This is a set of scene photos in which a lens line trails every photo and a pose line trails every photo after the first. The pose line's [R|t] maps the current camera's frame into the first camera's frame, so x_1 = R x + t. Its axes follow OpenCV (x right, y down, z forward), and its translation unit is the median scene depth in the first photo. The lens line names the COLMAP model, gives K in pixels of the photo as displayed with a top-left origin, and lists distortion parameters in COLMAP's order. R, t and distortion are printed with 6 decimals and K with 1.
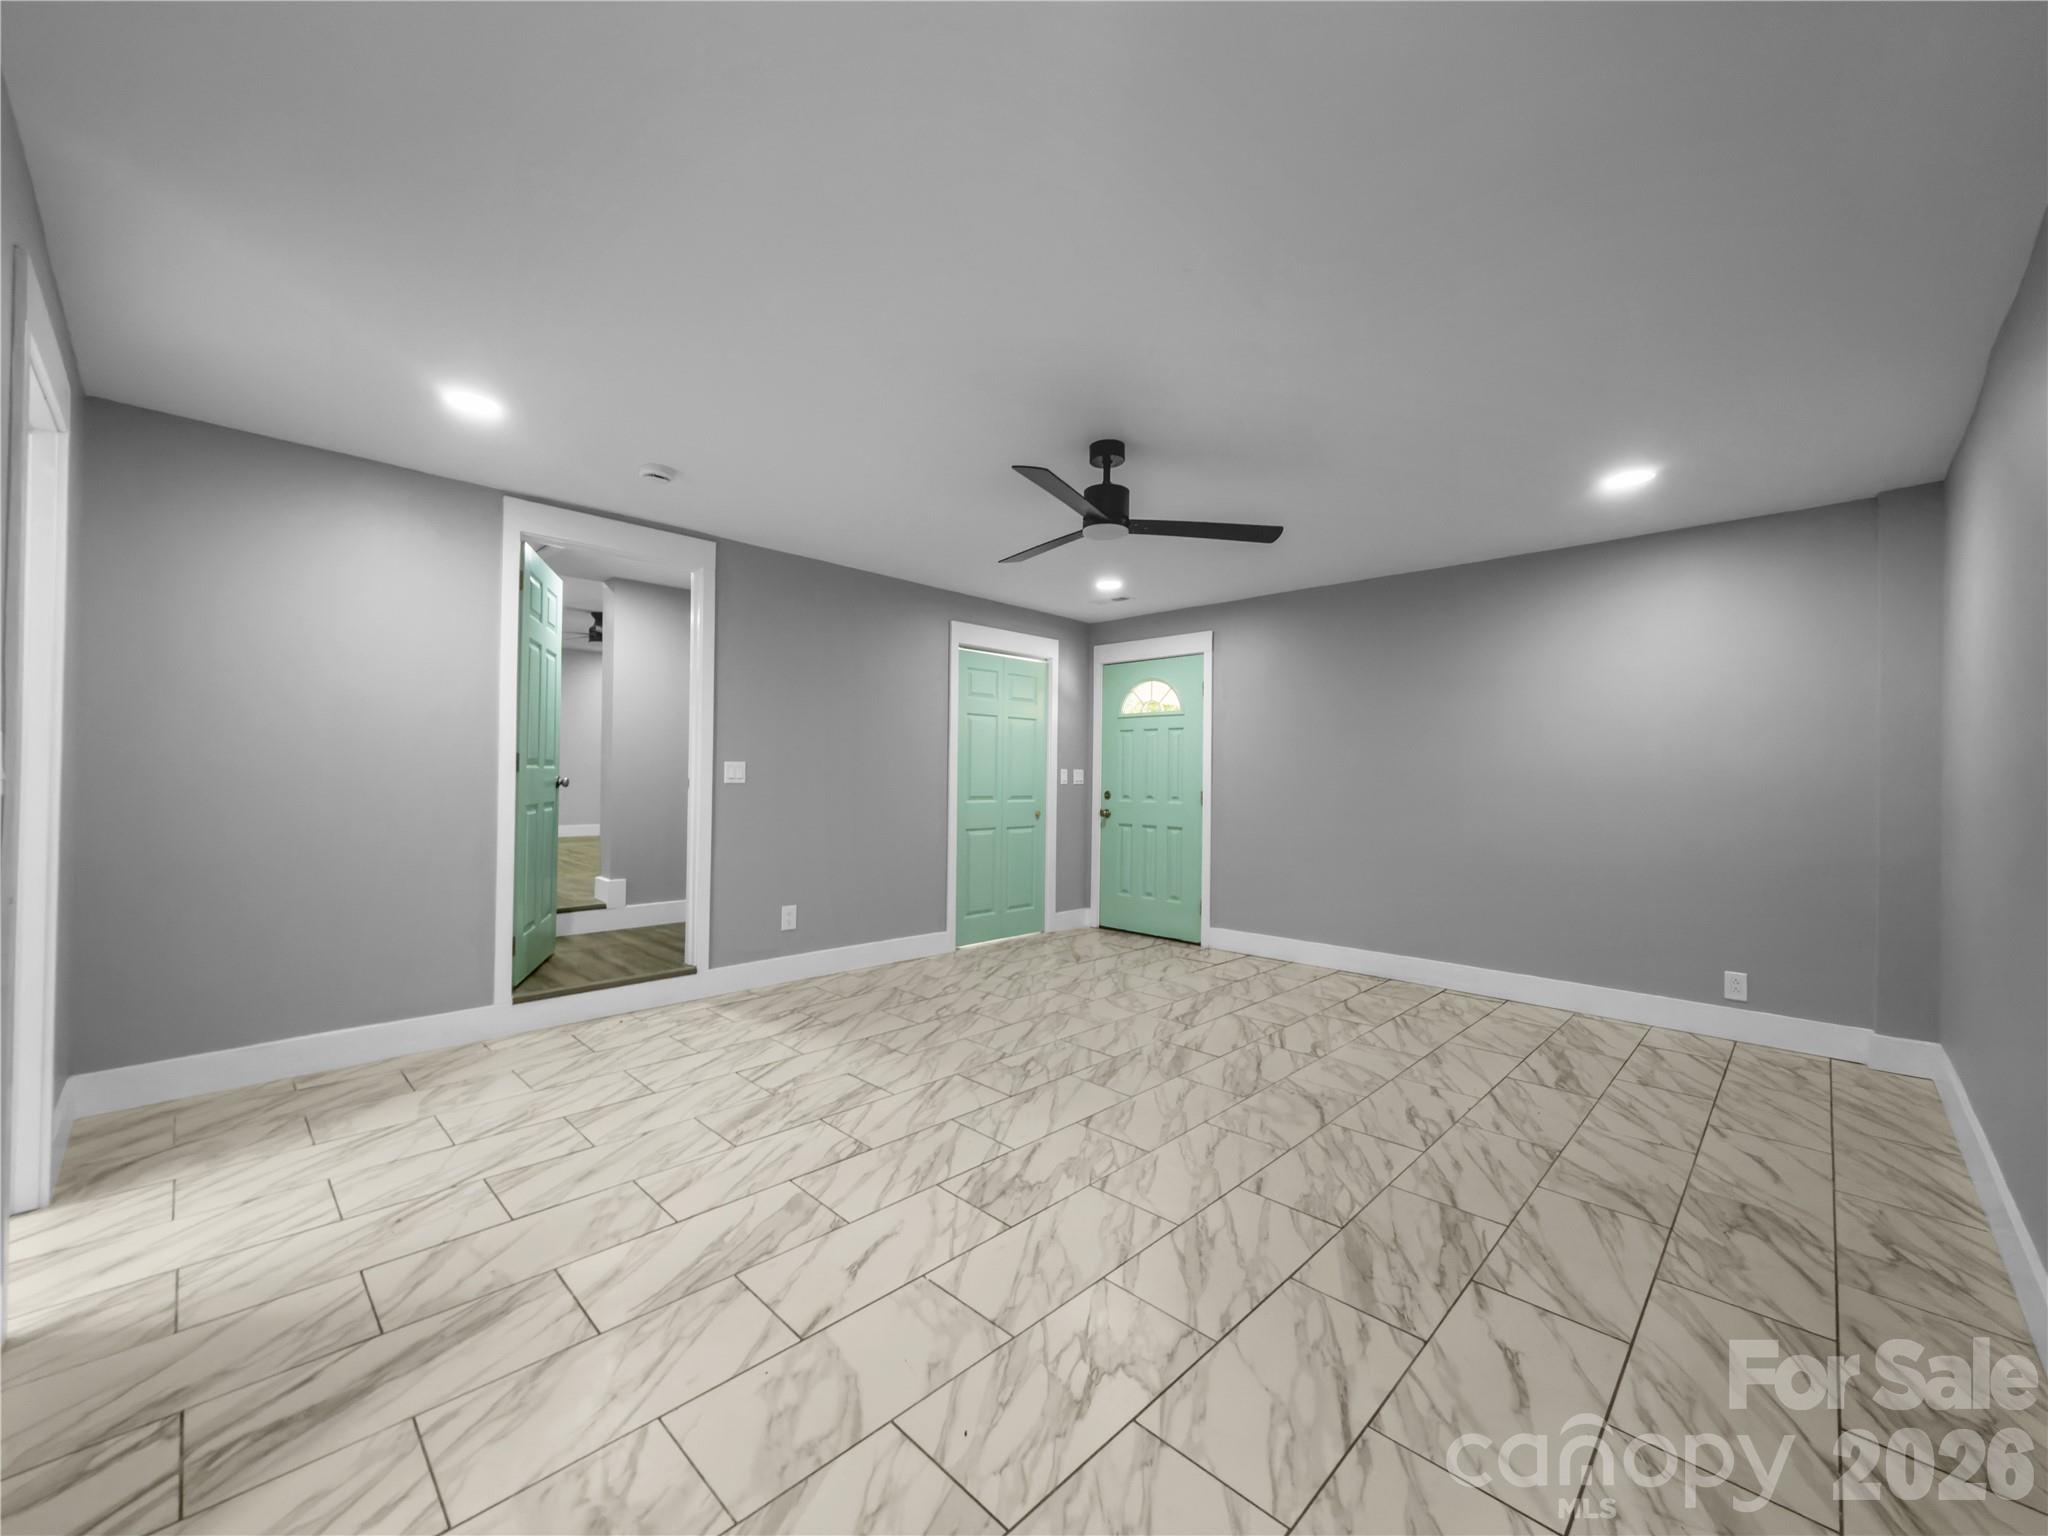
lens RADIAL K [[818.1, 0, 1024.7], [0, 818.1, 762.1], [0, 0, 1]] dist [0.000417, -0.000360]
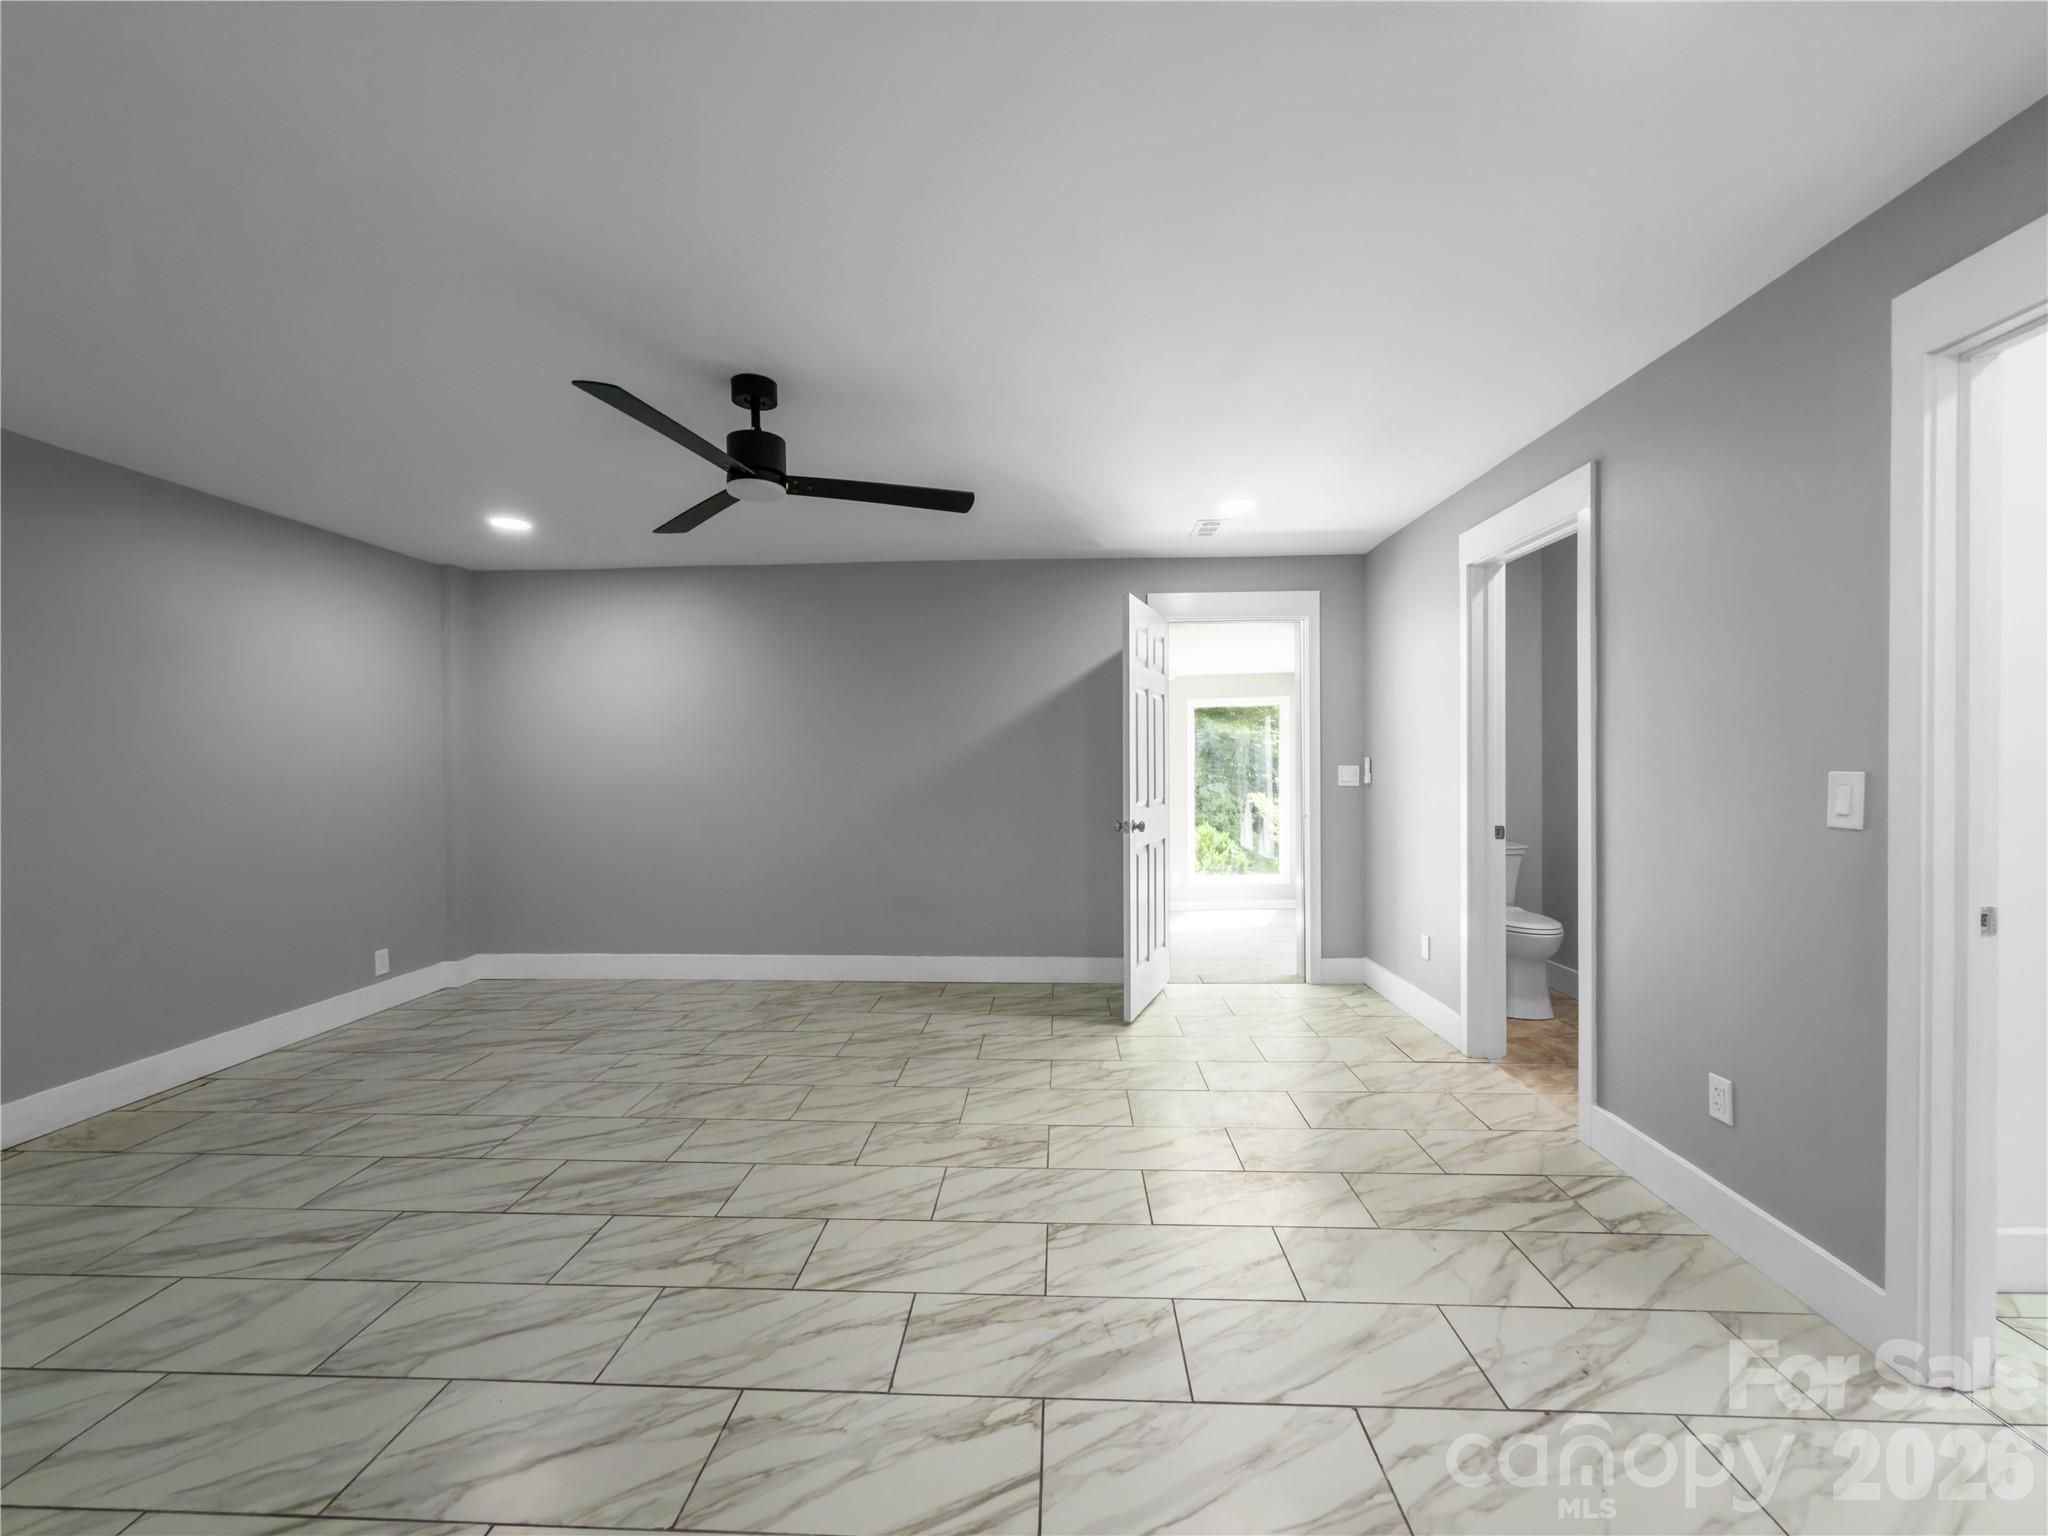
lens RADIAL K [[818.1, 0, 1025.7], [0, 818.1, 770.1], [0, 0, 1]] dist [0.000417, -0.000360]
pose [[-0.670678, -0.015574, 0.741585, -0.691646], [-0.015842, 0.999852, 0.006670, -0.014814], [-0.741579, -0.007275, -0.670826, 1.369992]]
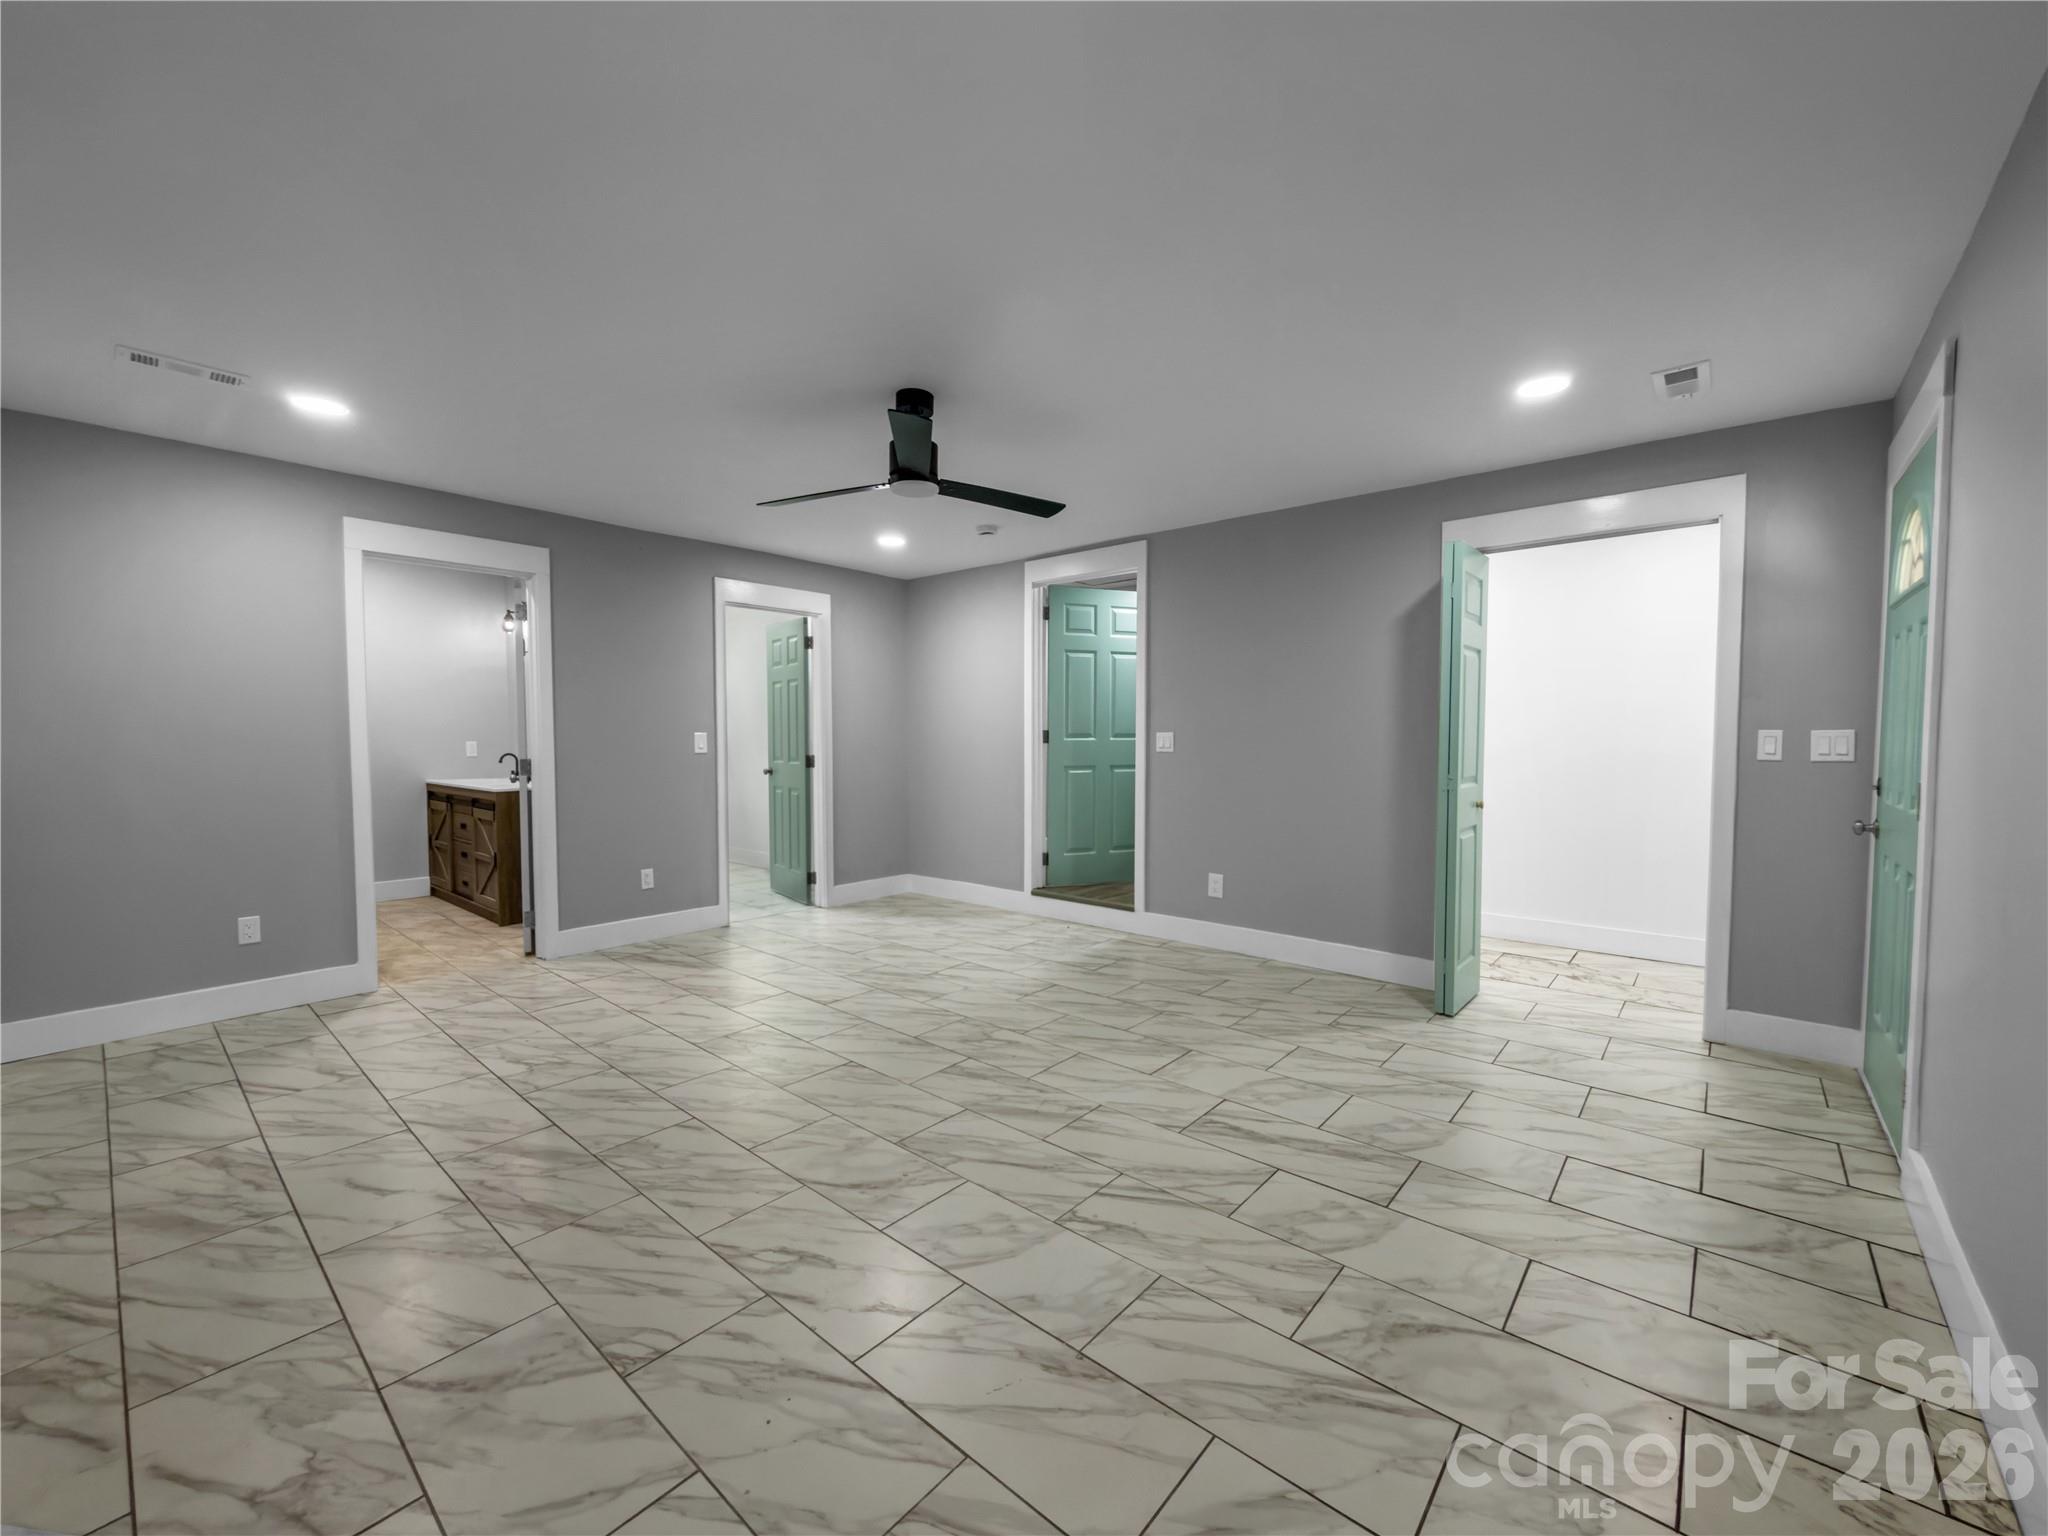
lens RADIAL K [[818.1, 0, 1023.6], [0, 818.1, 767.8], [0, 0, 1]] dist [0.000417, -0.000360]
pose [[0.059479, 0.026523, -0.997877, 1.076867], [0.019644, 0.999422, 0.027734, 0.018599], [0.998036, -0.021252, 0.058924, 1.085438]]
